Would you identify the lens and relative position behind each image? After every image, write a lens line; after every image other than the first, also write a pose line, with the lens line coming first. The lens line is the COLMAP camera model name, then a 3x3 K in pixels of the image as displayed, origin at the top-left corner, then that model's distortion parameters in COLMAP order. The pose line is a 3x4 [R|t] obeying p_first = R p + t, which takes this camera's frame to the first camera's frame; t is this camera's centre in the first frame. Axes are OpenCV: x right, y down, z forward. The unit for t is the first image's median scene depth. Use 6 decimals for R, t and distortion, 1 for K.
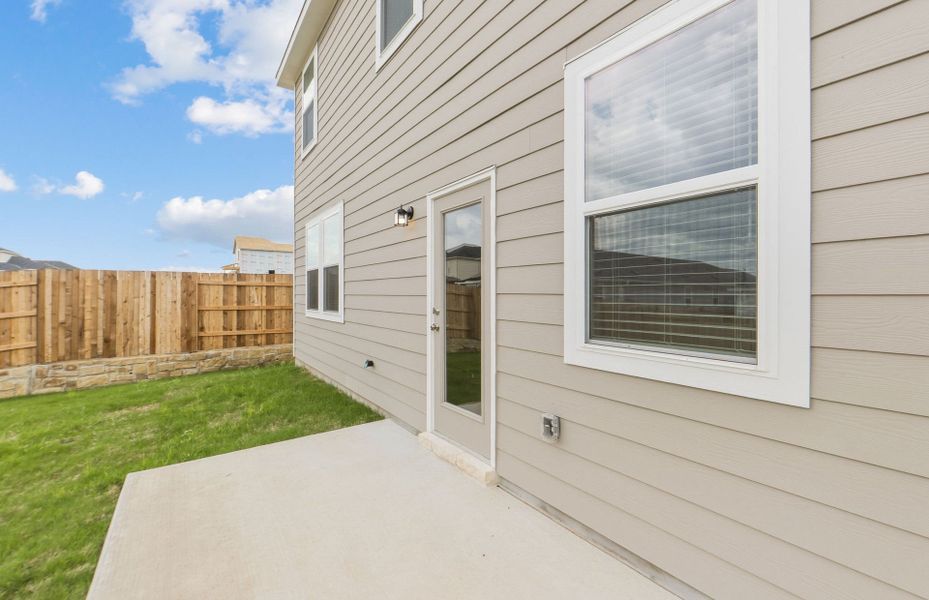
lens RADIAL K [[391.5, 0, 468.4], [0, 391.5, 294.9], [0, 0, 1]] dist [-0.008896, -0.000131]
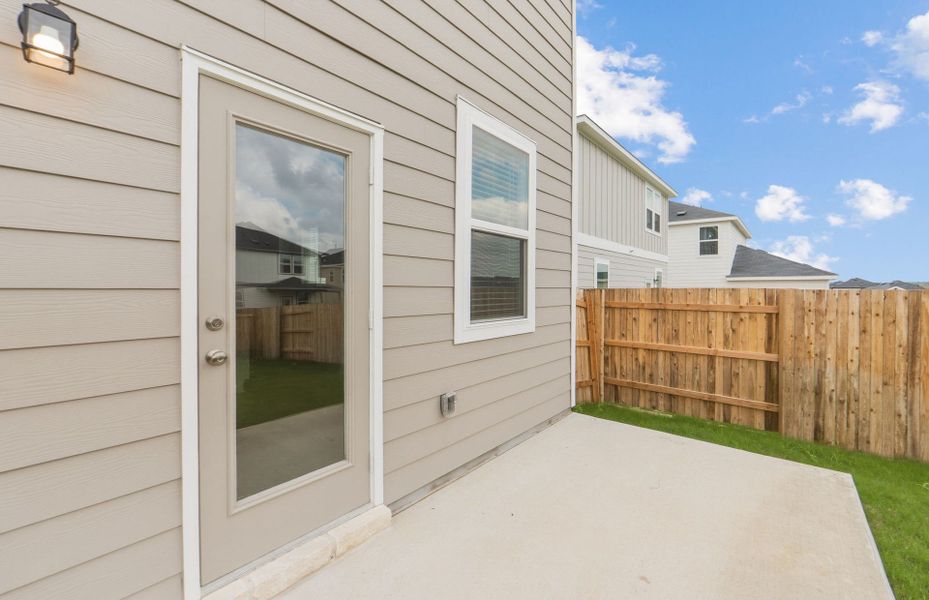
lens RADIAL K [[391.9, 0, 468.9], [0, 391.9, 293.6], [0, 0, 1]] dist [-0.001658, -0.000193]
pose [[-0.261309, -0.013440, 0.965162, -0.268876], [0.000084, 0.999903, 0.013946, 0.000393], [-0.965255, 0.003725, -0.261282, 0.370144]]
